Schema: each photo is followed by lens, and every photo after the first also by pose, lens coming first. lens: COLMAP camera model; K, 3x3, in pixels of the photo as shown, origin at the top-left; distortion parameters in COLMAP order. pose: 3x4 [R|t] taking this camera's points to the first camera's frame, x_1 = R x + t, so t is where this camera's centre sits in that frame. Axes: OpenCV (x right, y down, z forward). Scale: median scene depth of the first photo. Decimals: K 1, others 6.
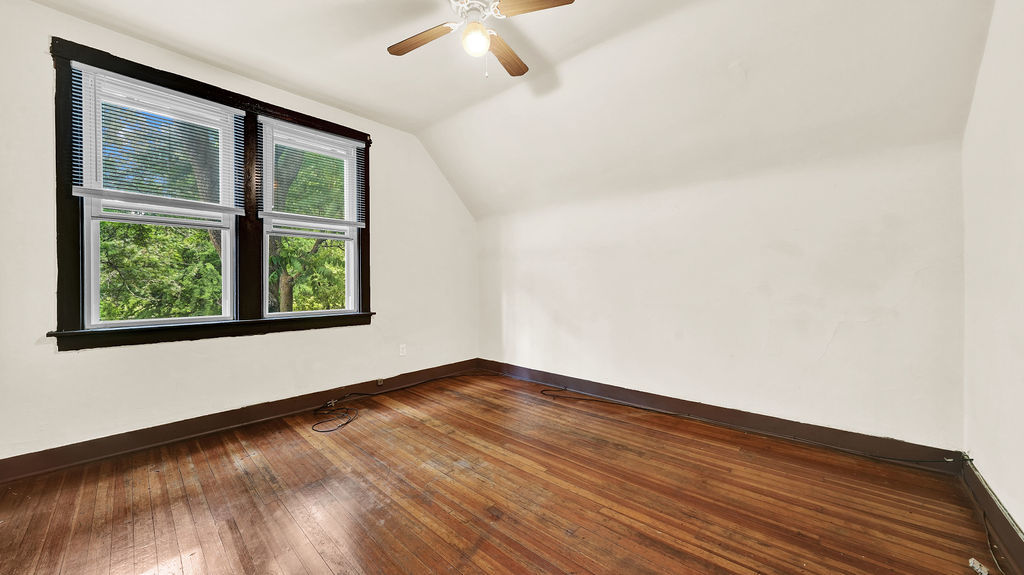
lens RADIAL K [[358.5, 0, 521.7], [0, 358.5, 287.7], [0, 0, 1]] dist [-0.014196, 0.000047]
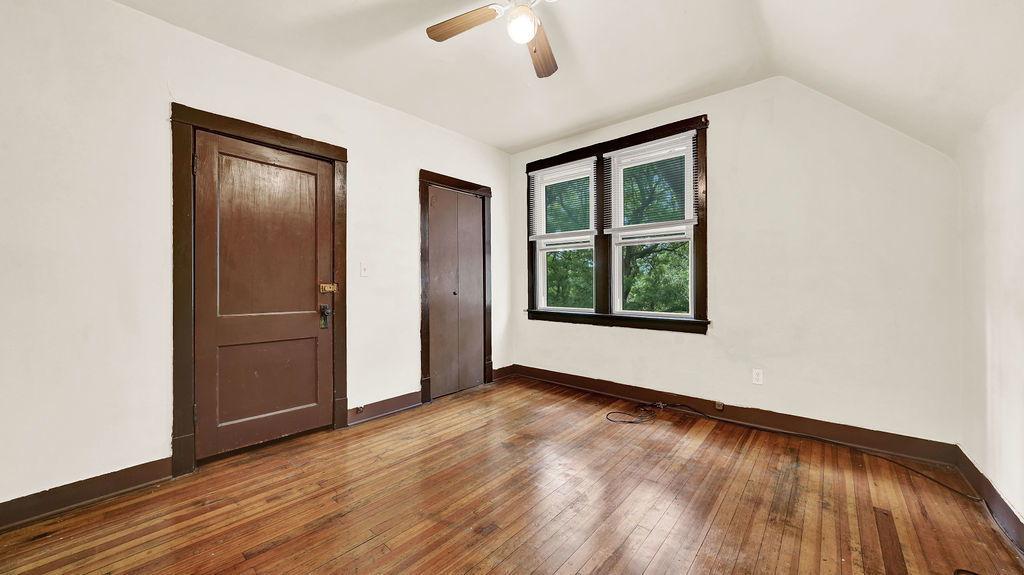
lens RADIAL K [[358.5, 0, 515.1], [0, 358.5, 291.7], [0, 0, 1]] dist [-0.014196, 0.000047]
pose [[0.014542, 0.019873, -0.999697, 0.505996], [-0.014496, 0.999702, 0.019662, -0.011965], [0.999789, 0.014206, 0.014826, 0.619861]]
